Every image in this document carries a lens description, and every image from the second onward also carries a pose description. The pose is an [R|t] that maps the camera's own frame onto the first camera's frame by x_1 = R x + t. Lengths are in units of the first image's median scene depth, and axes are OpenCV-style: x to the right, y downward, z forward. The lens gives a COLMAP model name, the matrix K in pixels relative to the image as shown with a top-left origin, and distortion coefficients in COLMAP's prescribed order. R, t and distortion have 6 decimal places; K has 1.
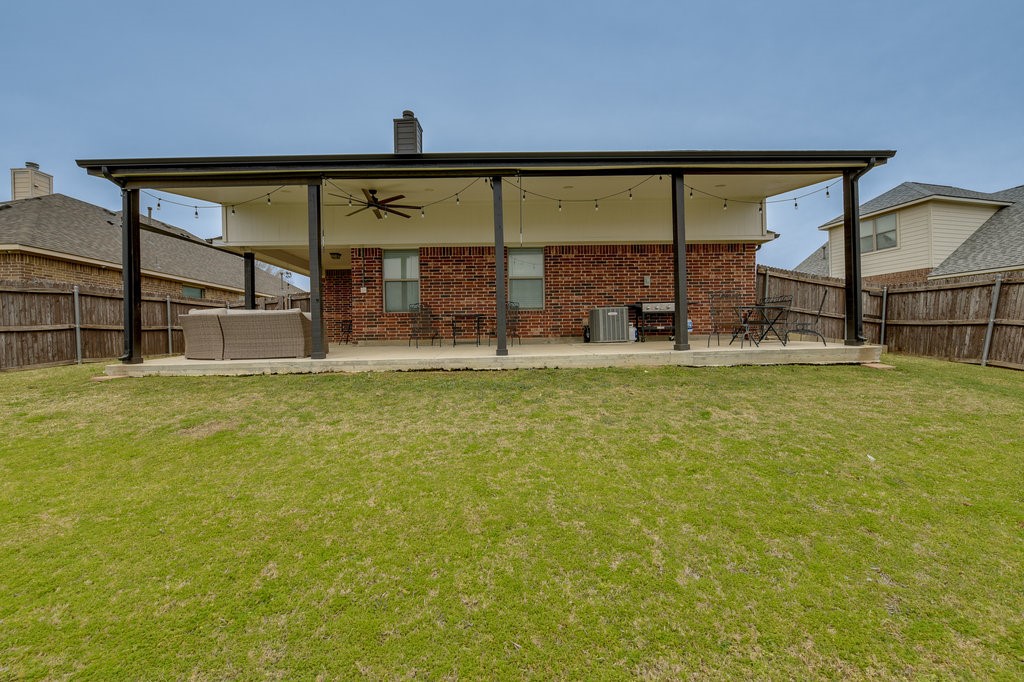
lens RADIAL K [[408.1, 0, 511.4], [0, 408.1, 340.6], [0, 0, 1]] dist [-0.003131, -0.000213]
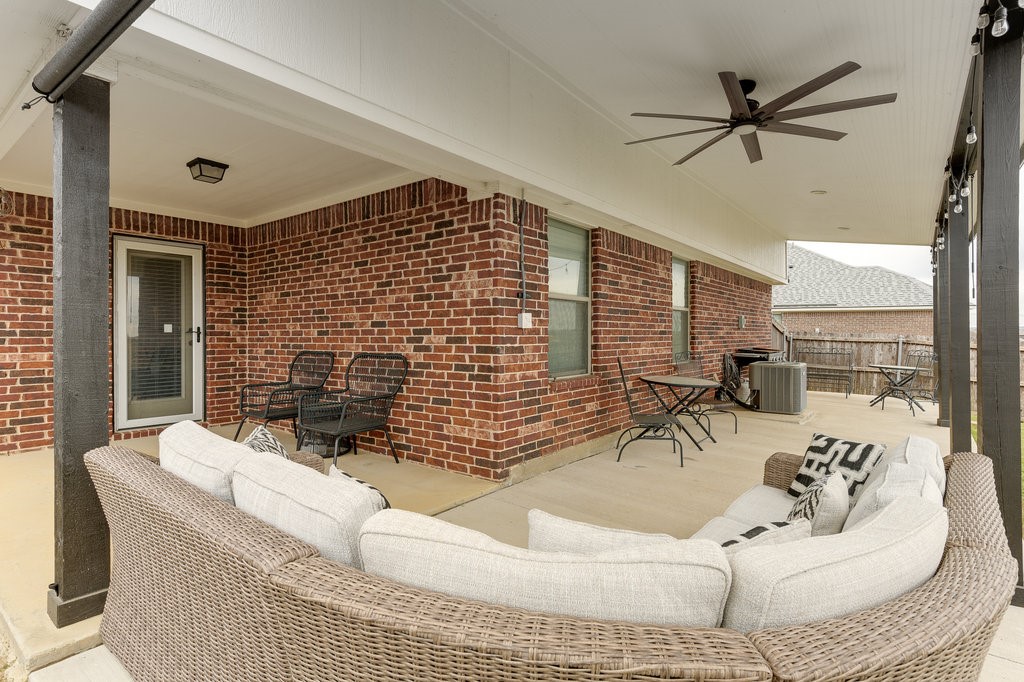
lens RADIAL K [[518.9, 0, 510.3], [0, 518.9, 337.0], [0, 0, 1]] dist [0.000239, -0.000343]
pose [[0.624027, 0.011282, 0.781321, -0.718073], [-0.005123, 0.999933, -0.010347, -0.104360], [-0.781386, 0.002454, 0.624044, 0.726752]]
